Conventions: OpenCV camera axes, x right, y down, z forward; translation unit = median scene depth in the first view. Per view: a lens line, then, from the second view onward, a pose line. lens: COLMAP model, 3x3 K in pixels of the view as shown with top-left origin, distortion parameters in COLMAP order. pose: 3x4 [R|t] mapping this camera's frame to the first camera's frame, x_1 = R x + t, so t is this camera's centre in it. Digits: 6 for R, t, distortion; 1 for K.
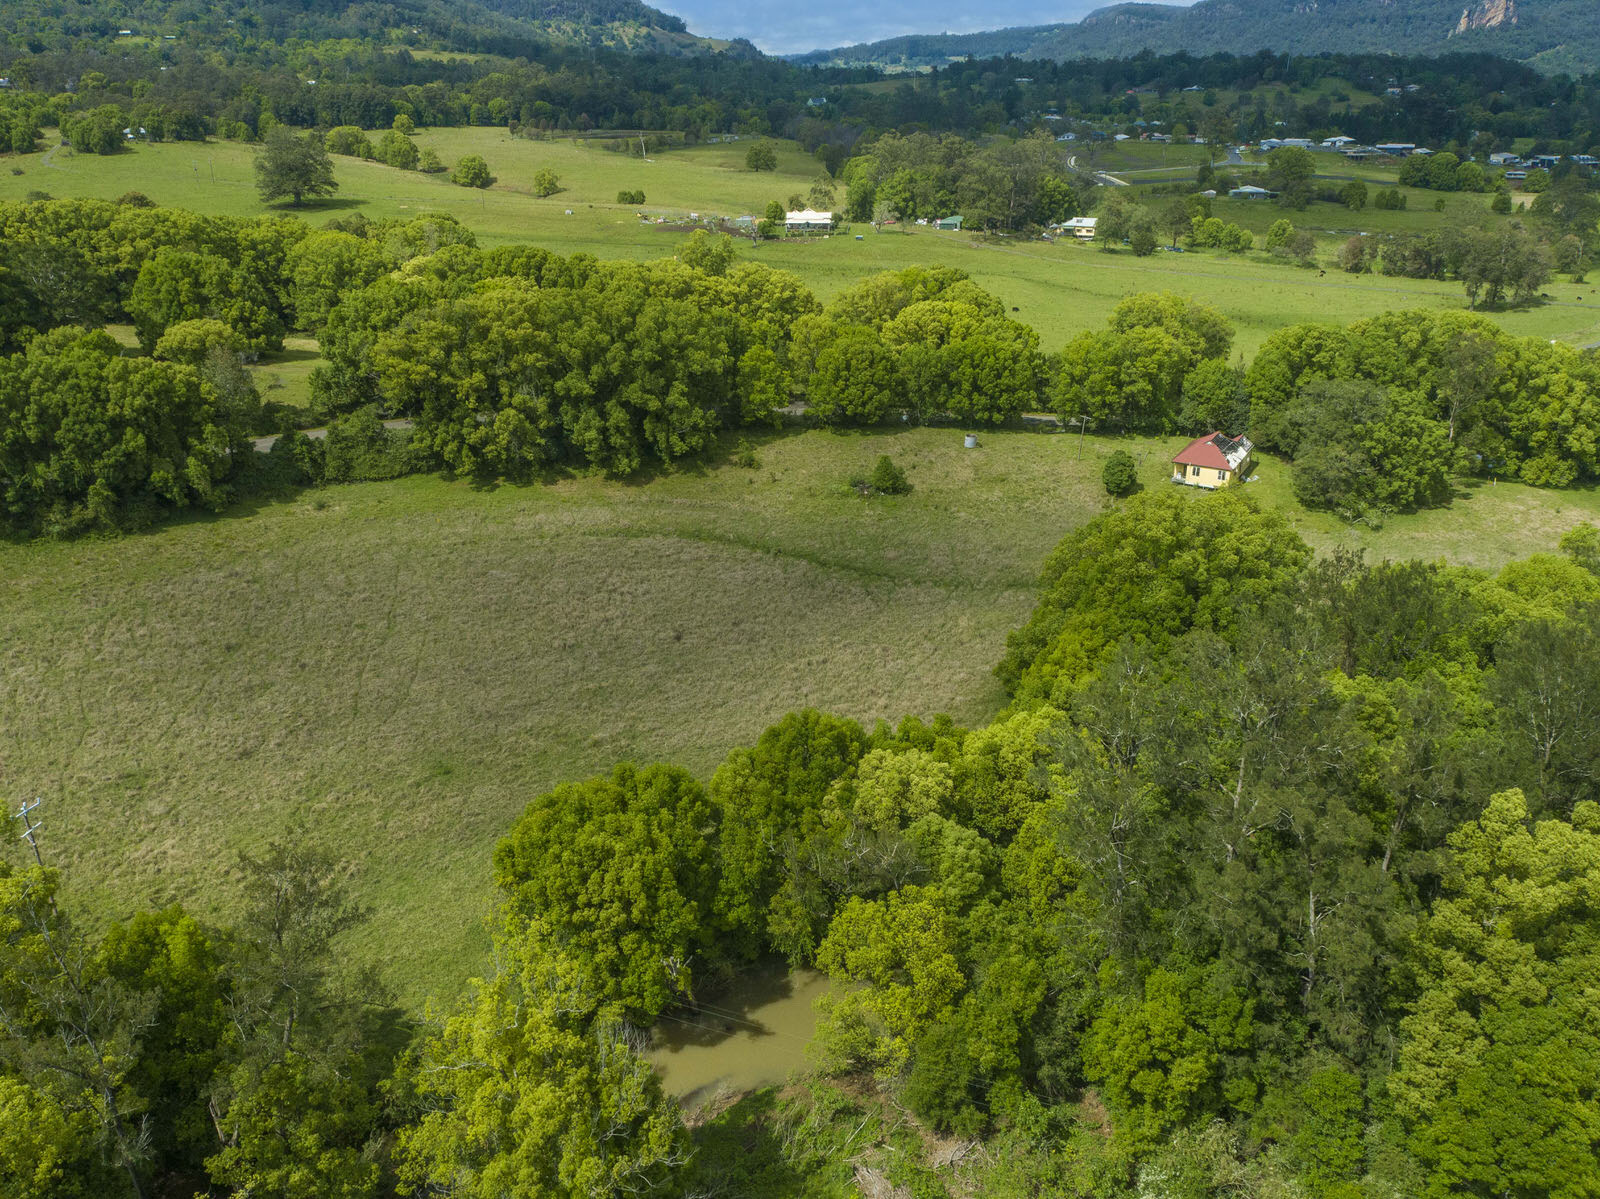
lens RADIAL K [[1232.1, 0, 804.8], [0, 1232.1, 604.3], [0, 0, 1]] dist [-0.025804, 0.019856]
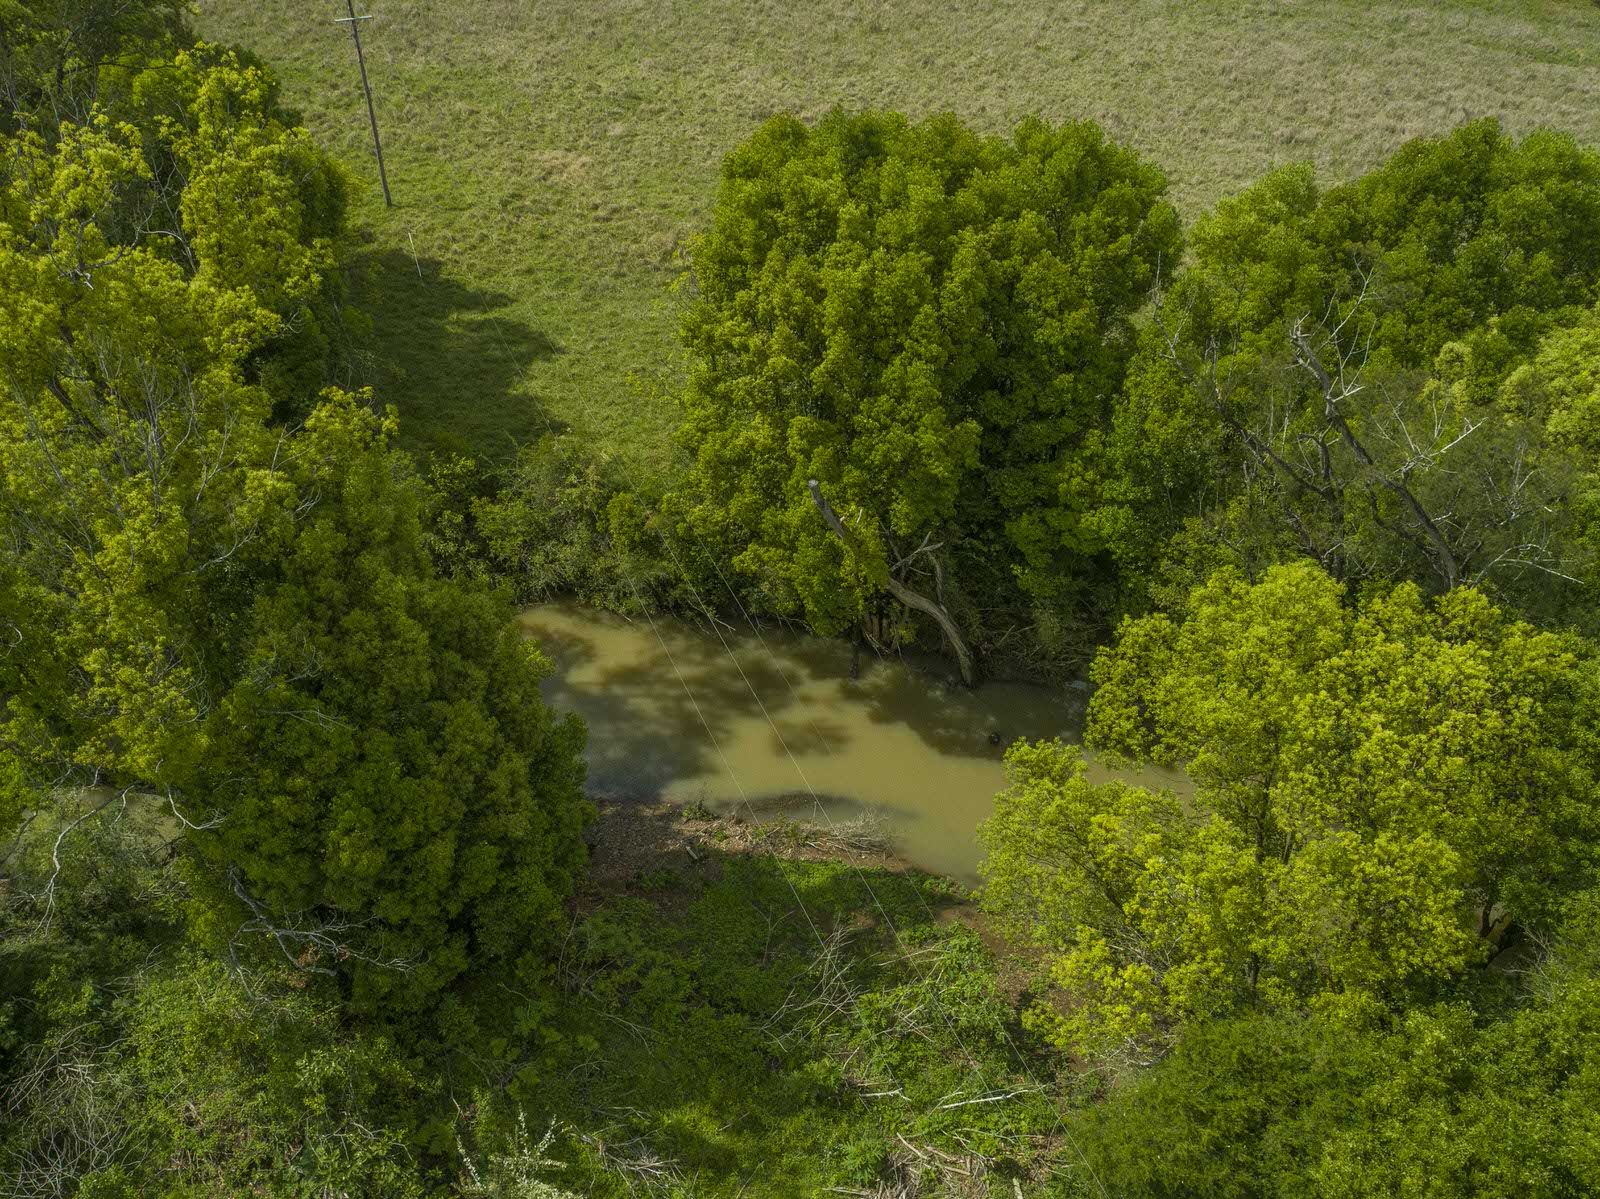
lens RADIAL K [[1232.1, 0, 804.8], [0, 1232.1, 604.3], [0, 0, 1]] dist [-0.025804, 0.019856]
pose [[0.687201, 0.453591, -0.567459, 0.067142], [-0.304428, 0.889033, 0.341971, 0.085073], [0.659605, -0.062252, 0.749030, 0.319744]]
